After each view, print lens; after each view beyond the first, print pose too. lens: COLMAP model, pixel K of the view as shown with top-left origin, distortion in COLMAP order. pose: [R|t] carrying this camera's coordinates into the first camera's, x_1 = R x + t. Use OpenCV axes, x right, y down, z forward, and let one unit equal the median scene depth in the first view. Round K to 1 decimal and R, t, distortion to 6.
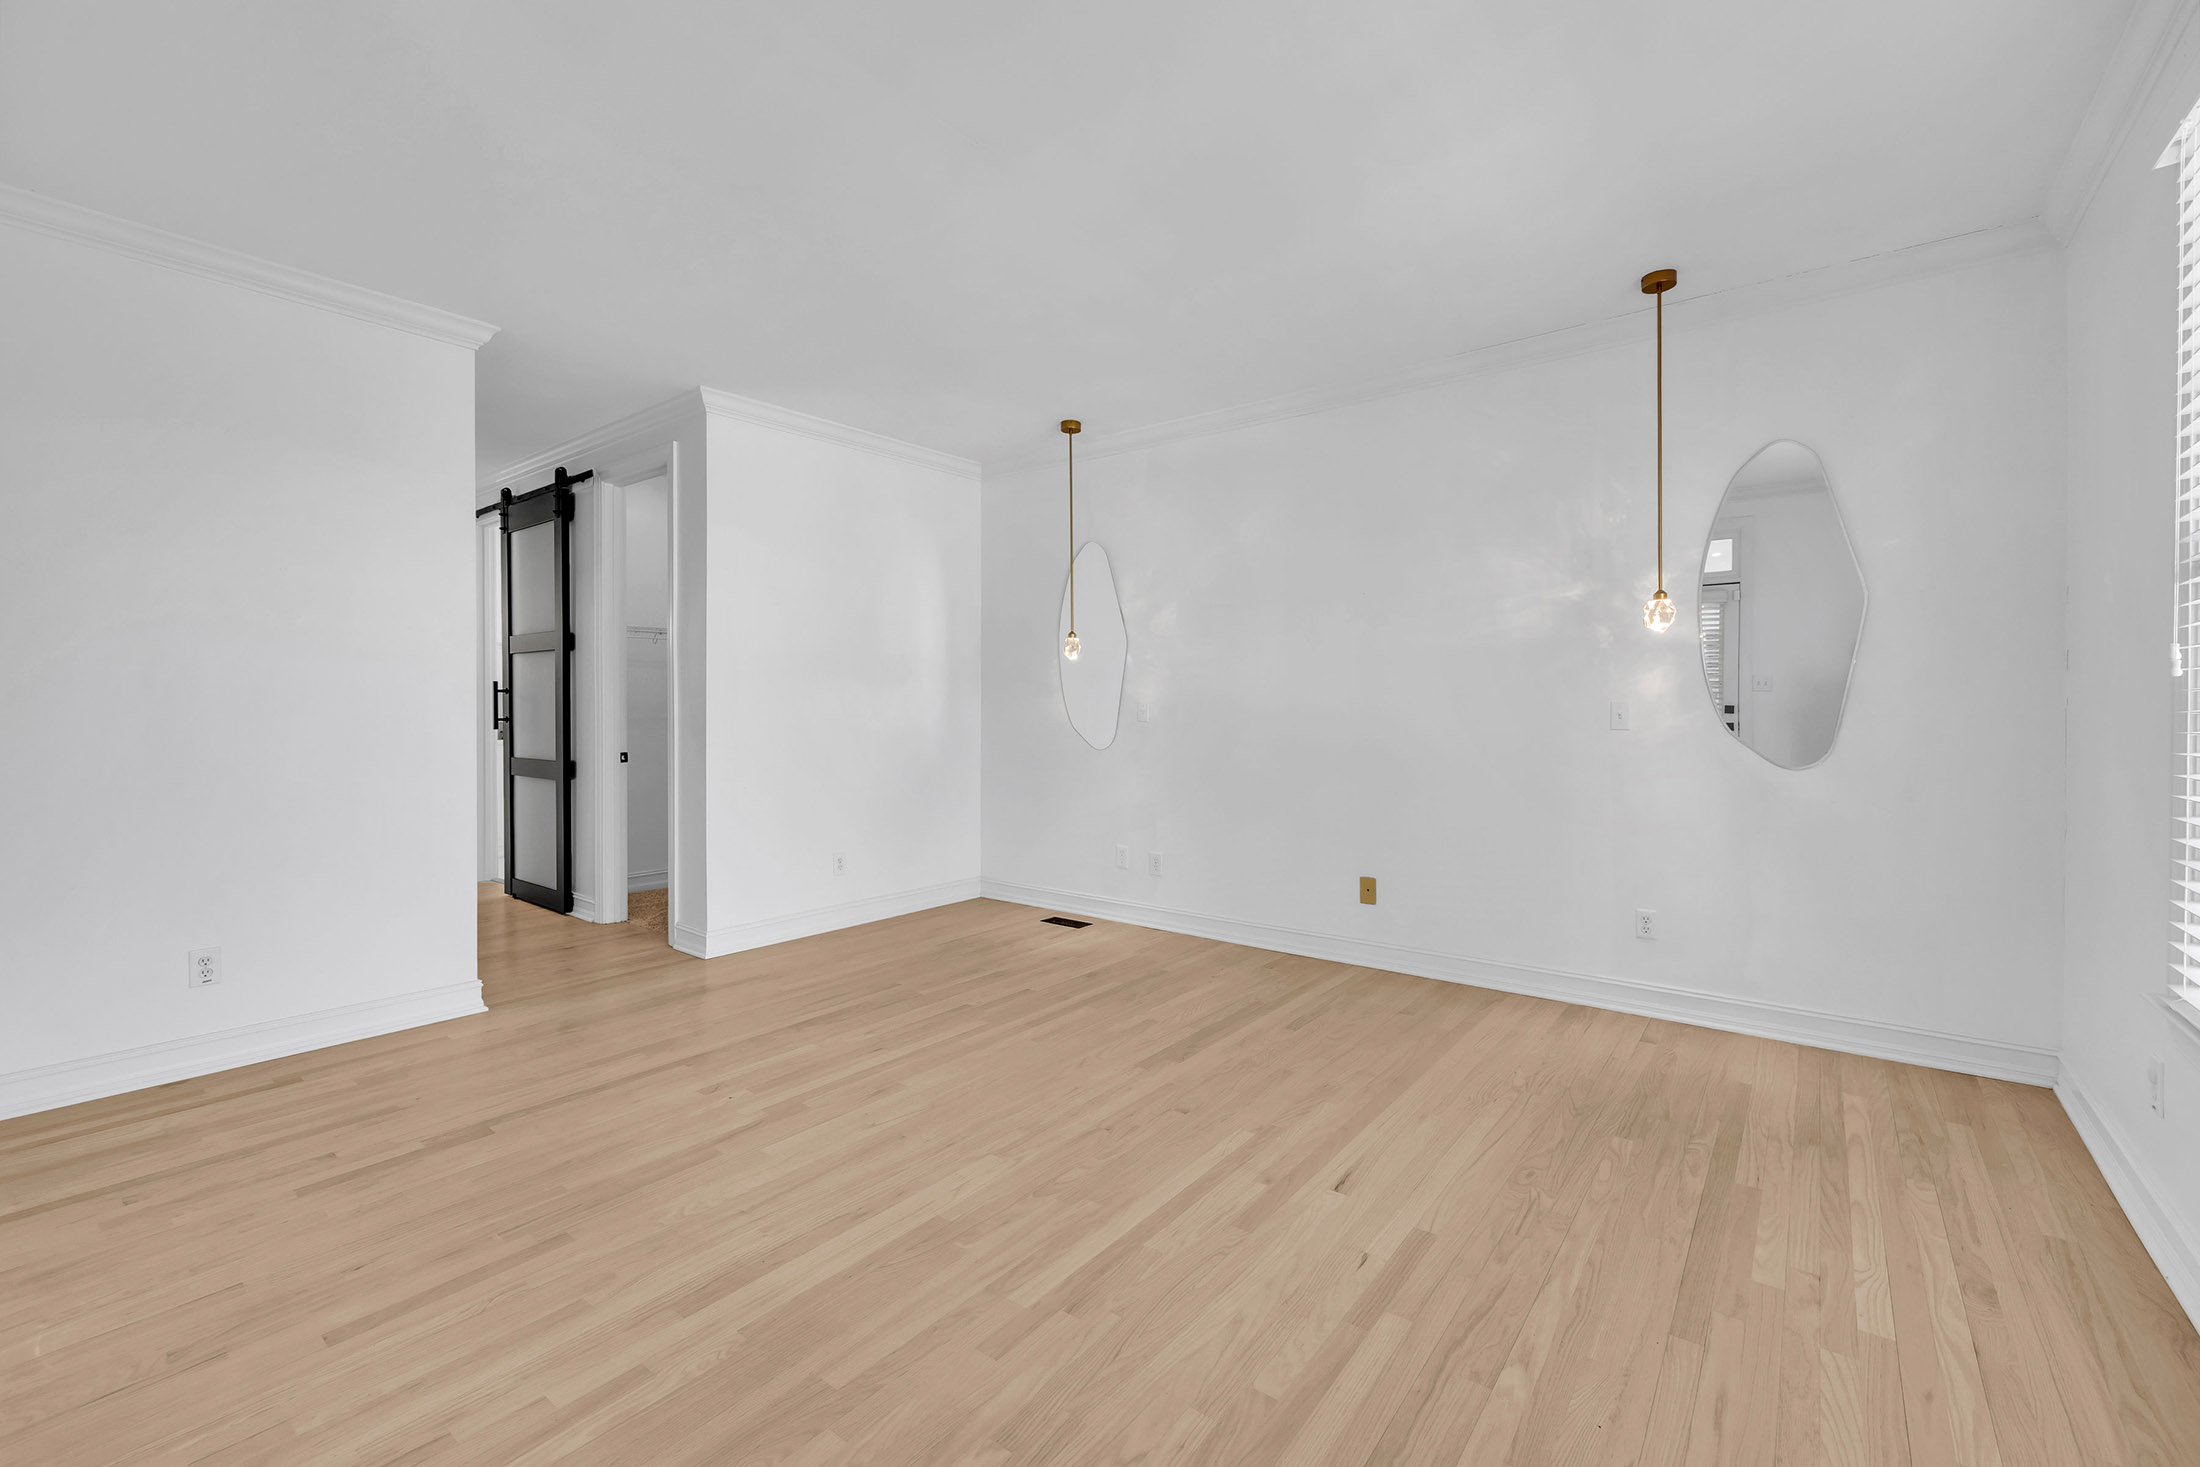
lens RADIAL K [[927.4, 0, 1101.0], [0, 927.4, 722.0], [0, 0, 1]] dist [-0.000938, 0.000589]
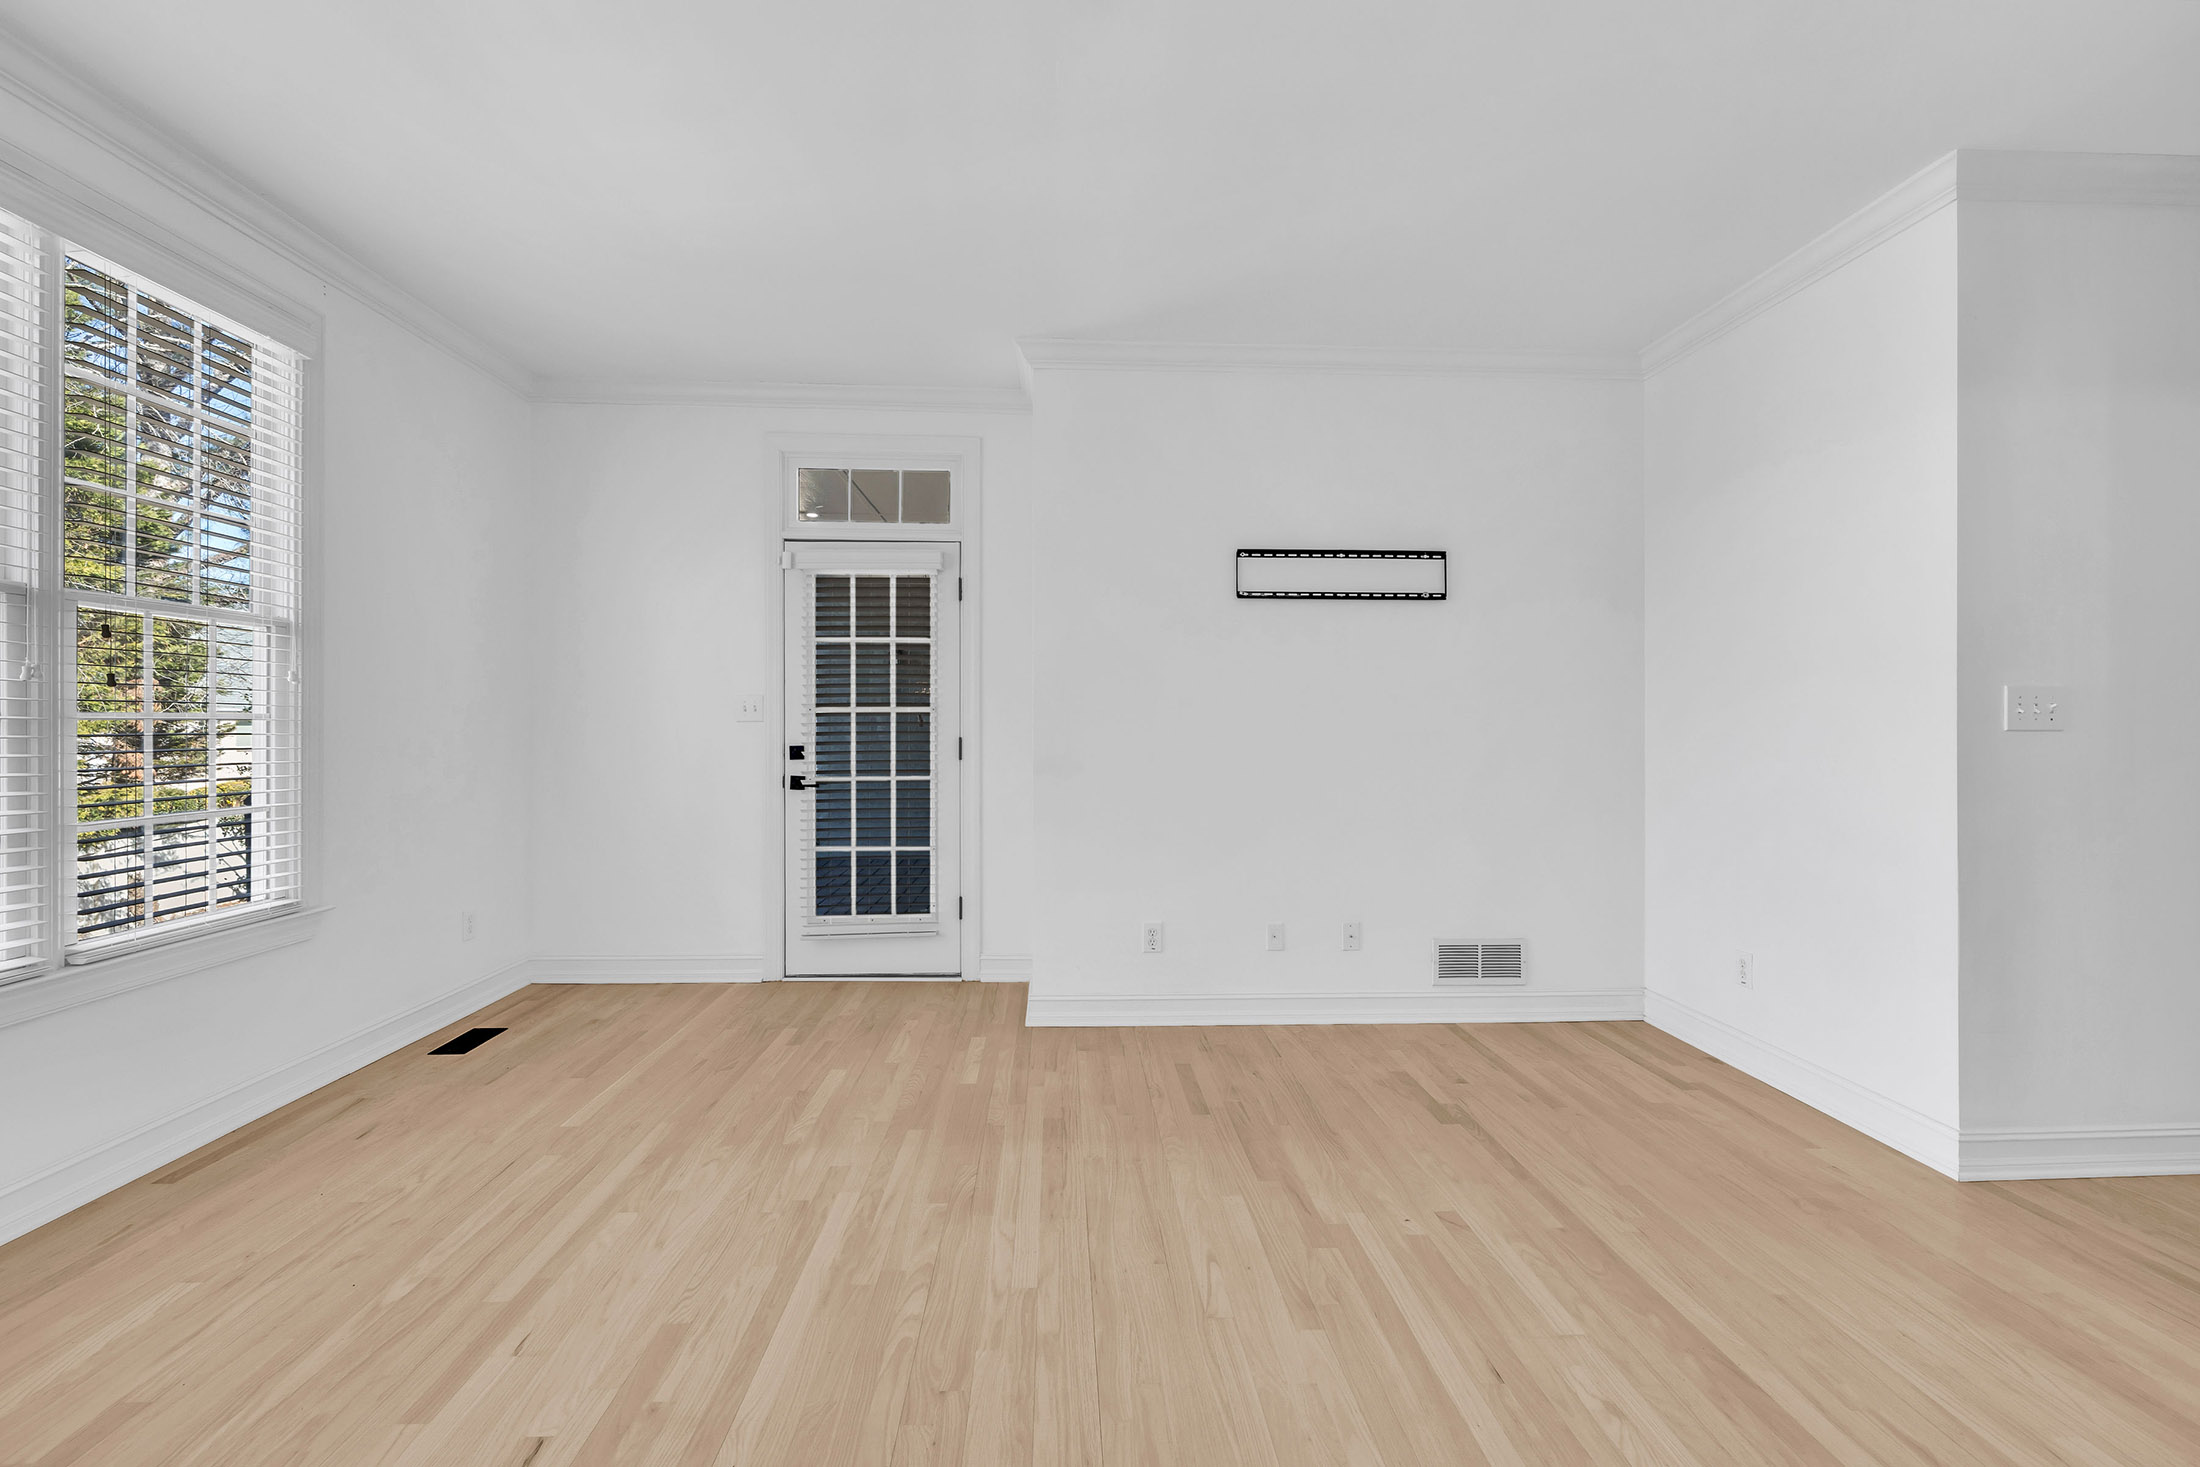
lens RADIAL K [[927.4, 0, 1103.2], [0, 927.4, 726.8], [0, 0, 1]] dist [-0.000938, 0.000589]
pose [[-0.758995, -0.001483, -0.651095, 0.388652], [-0.013013, 0.999832, 0.012892, -0.024890], [0.650966, 0.018258, -0.758887, 1.792256]]
